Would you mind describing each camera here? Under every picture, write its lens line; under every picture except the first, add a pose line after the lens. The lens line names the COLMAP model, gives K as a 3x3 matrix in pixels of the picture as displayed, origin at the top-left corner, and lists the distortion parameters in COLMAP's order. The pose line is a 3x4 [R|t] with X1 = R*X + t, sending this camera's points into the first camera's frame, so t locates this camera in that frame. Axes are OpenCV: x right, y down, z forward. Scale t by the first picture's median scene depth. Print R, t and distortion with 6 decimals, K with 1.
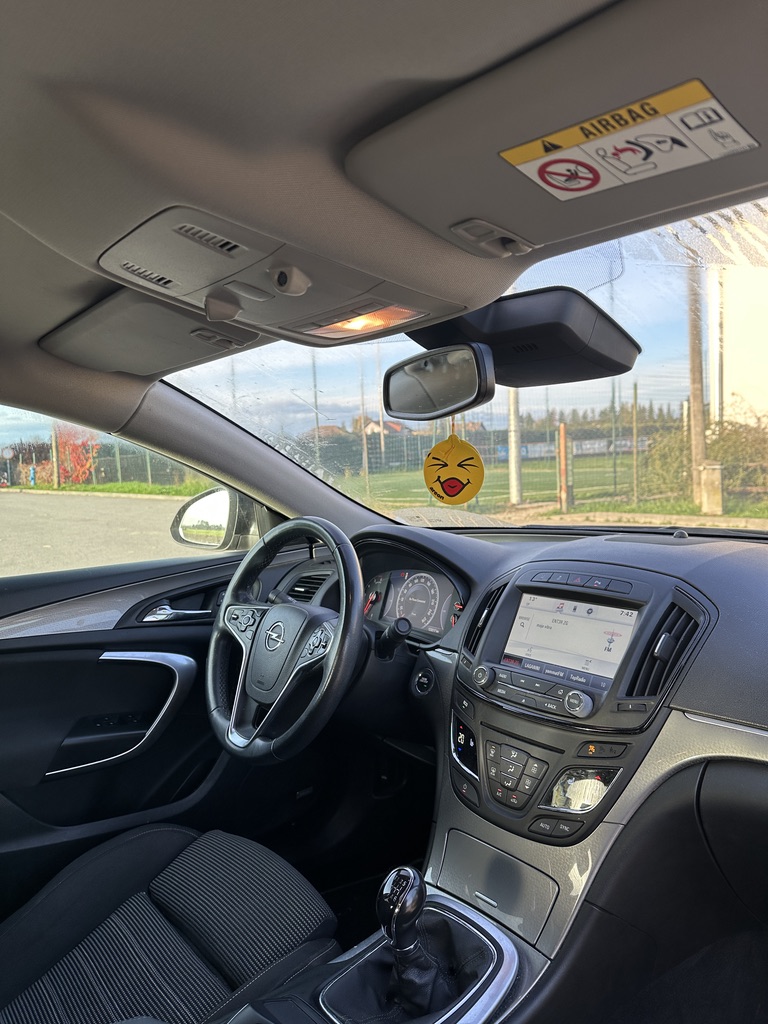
lens RADIAL K [[730.0, 0, 376.6], [0, 730.0, 509.6], [0, 0, 1]] dist [0.050973, -0.064450]
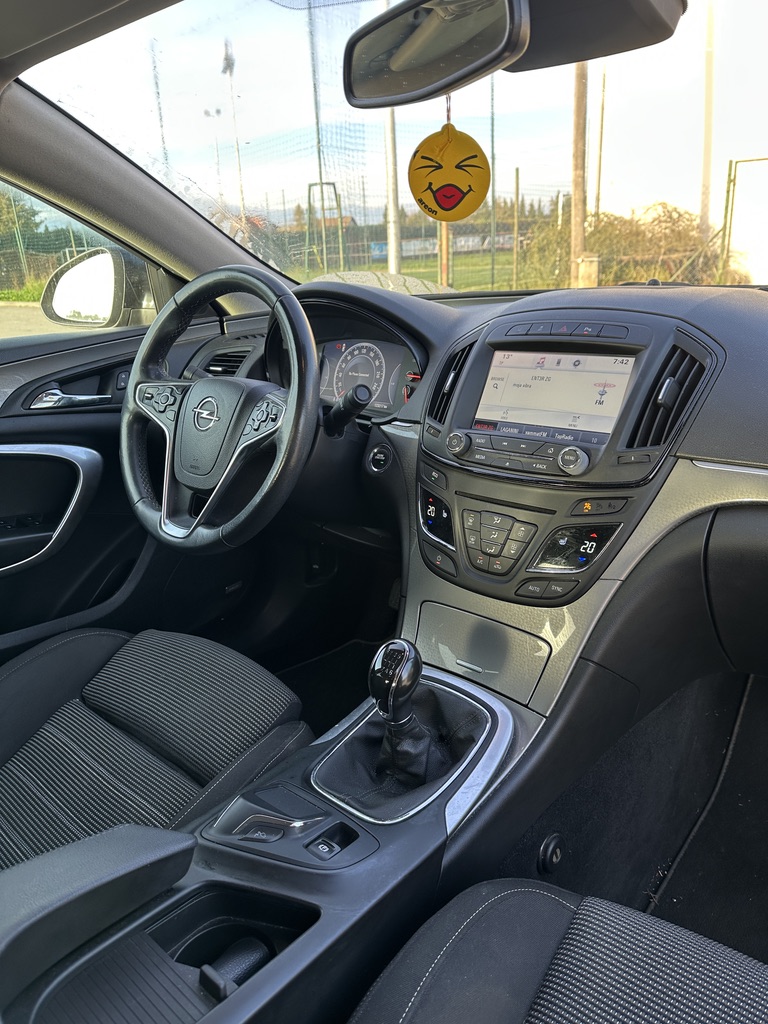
lens RADIAL K [[730.0, 0, 379.6], [0, 730.0, 504.2], [0, 0, 1]] dist [0.050973, -0.064450]
pose [[0.984137, -0.059992, 0.166957, -0.093811], [0.016505, 0.967970, 0.250523, 0.069333], [-0.176639, -0.243793, 0.953606, 0.134555]]
